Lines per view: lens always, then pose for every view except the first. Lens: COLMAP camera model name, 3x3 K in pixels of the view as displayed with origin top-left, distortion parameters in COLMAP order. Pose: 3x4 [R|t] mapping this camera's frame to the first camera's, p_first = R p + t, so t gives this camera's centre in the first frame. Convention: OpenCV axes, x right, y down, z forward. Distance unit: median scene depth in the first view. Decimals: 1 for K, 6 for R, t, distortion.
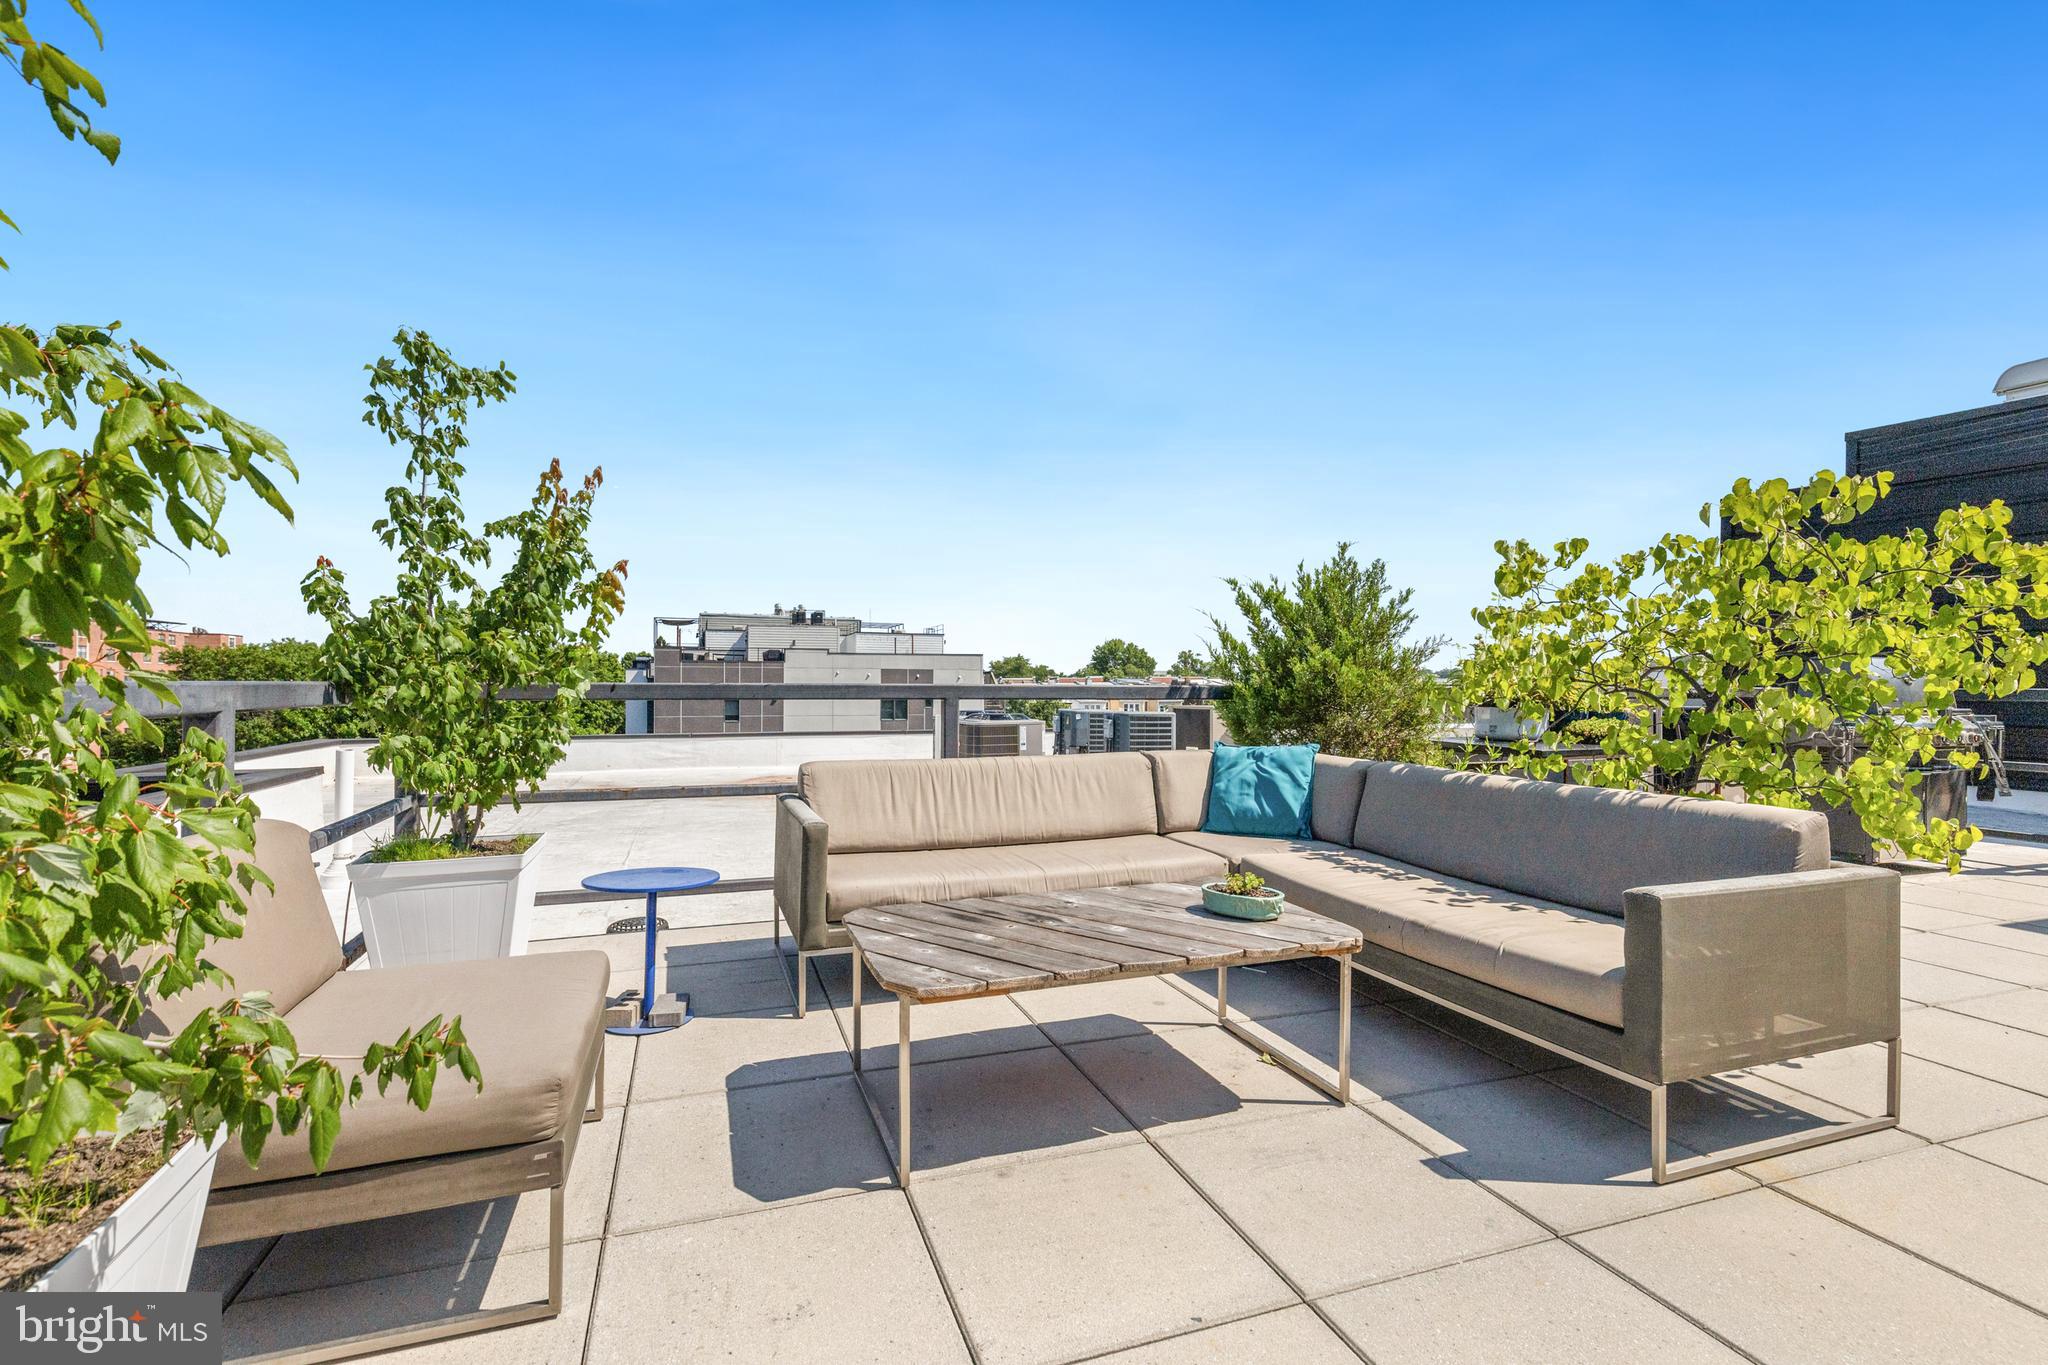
lens RADIAL K [[926.7, 0, 1023.2], [0, 926.7, 680.4], [0, 0, 1]] dist [-0.016498, -0.000043]
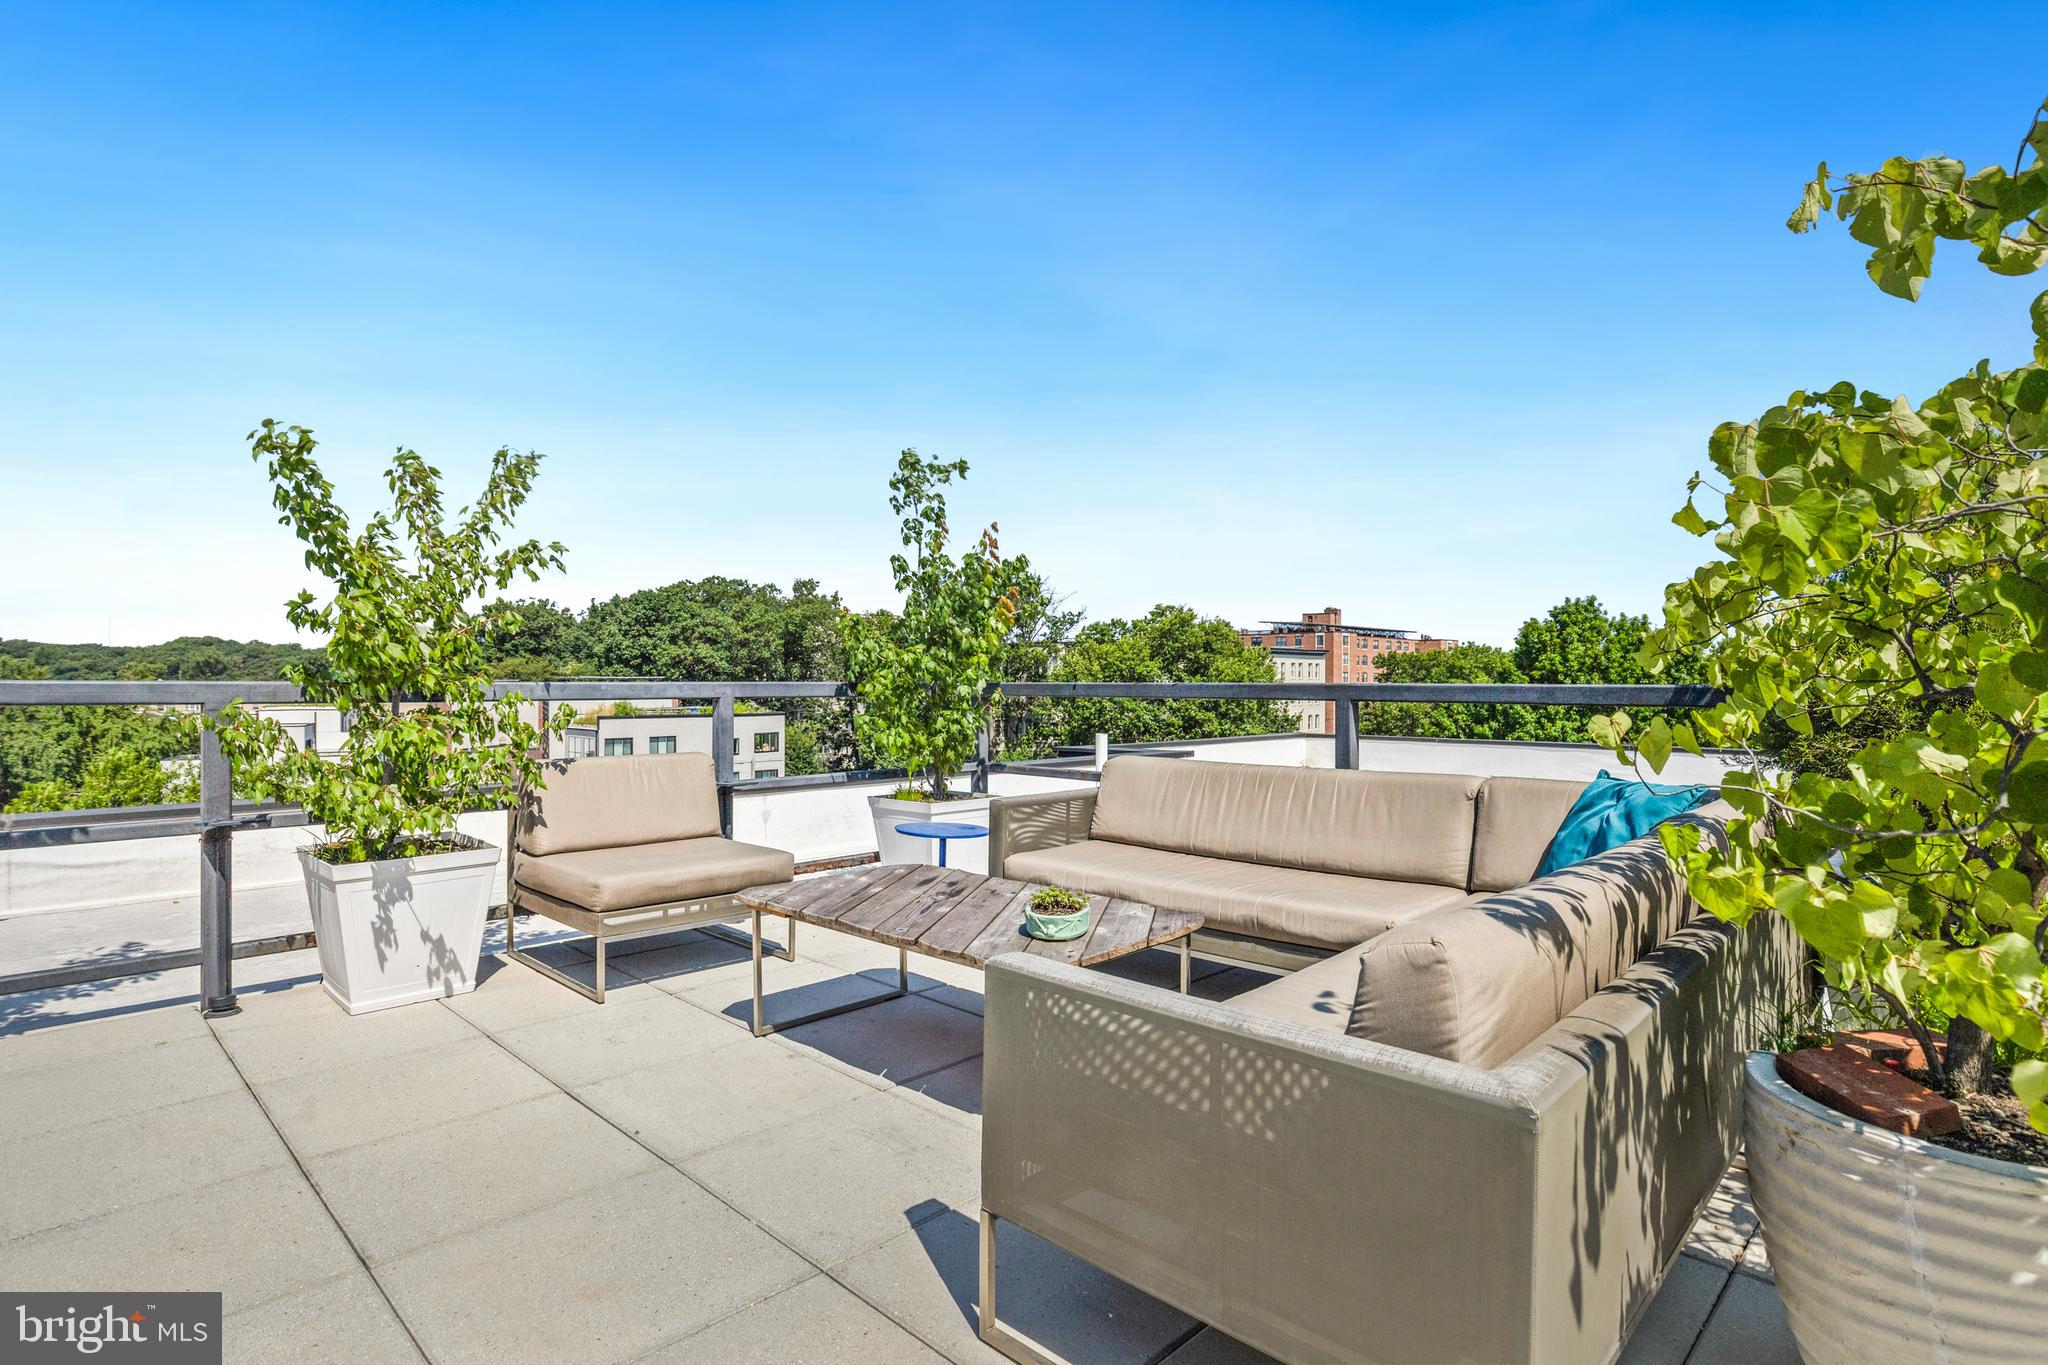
lens RADIAL K [[1047.9, 0, 1023.8], [0, 1047.9, 684.3], [0, 0, 1]] dist [0.003743, 0.000147]
pose [[0.435732, 0.002015, -0.900074, 0.962393], [-0.000429, 0.999998, 0.002031, 0.001334], [0.900076, -0.000499, 0.435732, 0.422294]]
